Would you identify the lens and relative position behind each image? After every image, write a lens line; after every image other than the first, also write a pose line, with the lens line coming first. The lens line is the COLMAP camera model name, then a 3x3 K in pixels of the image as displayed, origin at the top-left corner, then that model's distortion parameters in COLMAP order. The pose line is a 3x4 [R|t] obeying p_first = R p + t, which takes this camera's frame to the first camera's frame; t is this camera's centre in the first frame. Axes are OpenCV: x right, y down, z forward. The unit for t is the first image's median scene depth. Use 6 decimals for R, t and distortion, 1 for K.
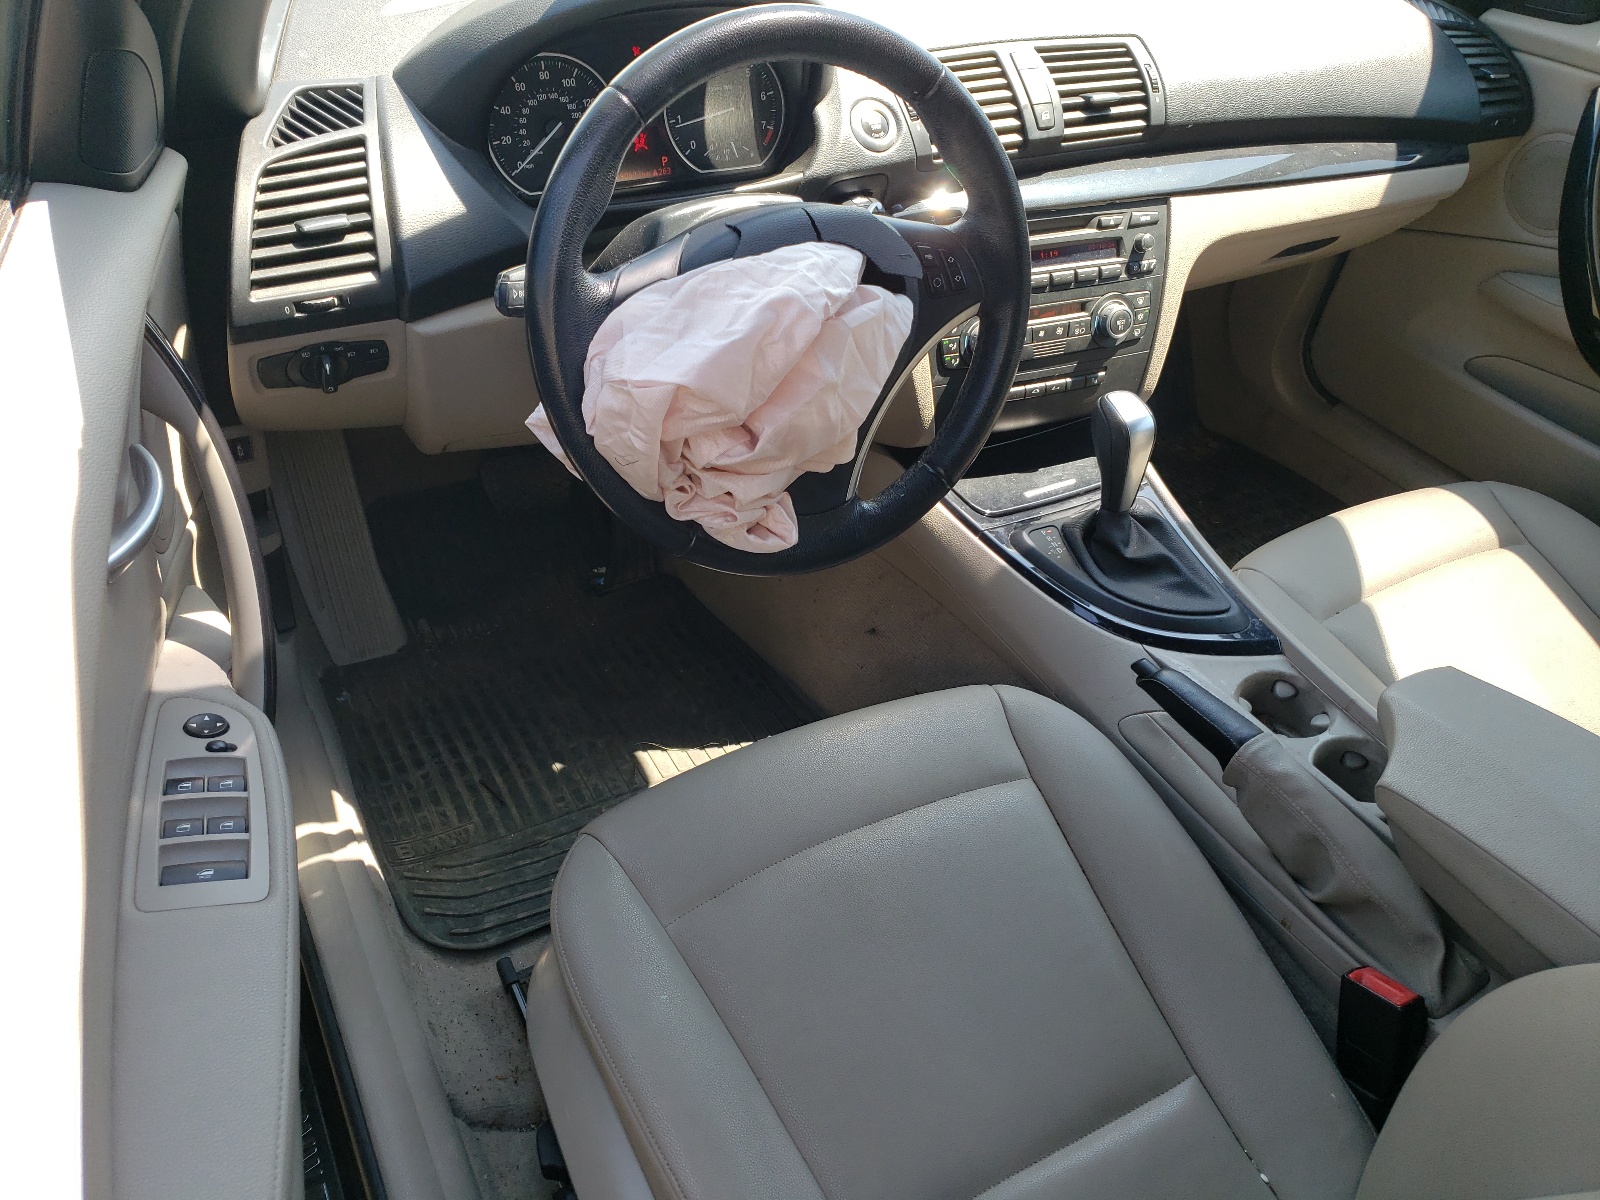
lens RADIAL K [[1221.6, 0, 800.0], [0, 1221.6, 600.0], [0, 0, 1]] dist [0.000571, 0.000463]
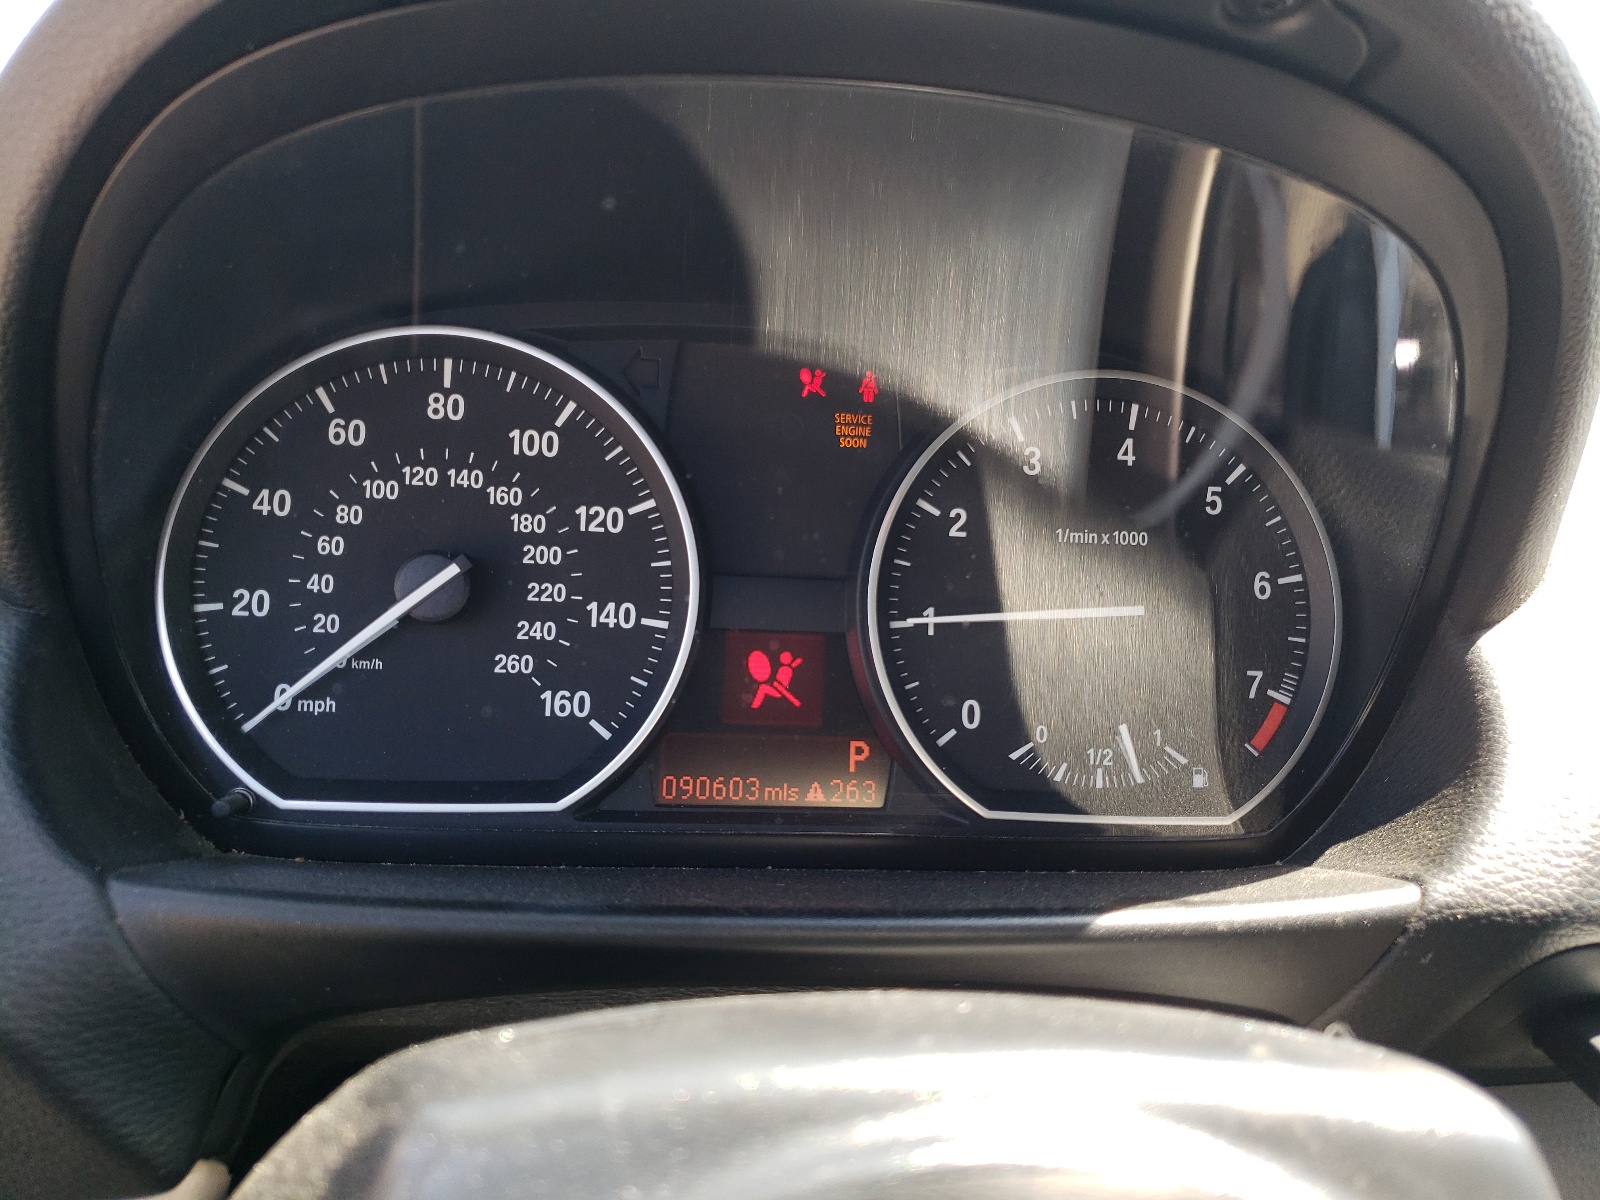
lens RADIAL K [[1221.6, 0, 800.0], [0, 1221.6, 600.0], [0, 0, 1]] dist [0.000571, 0.000463]
pose [[0.935365, 0.089213, -0.342246, -0.036175], [-0.235781, 0.878559, -0.415381, -0.291989], [0.263626, 0.469228, 0.842808, 0.799778]]
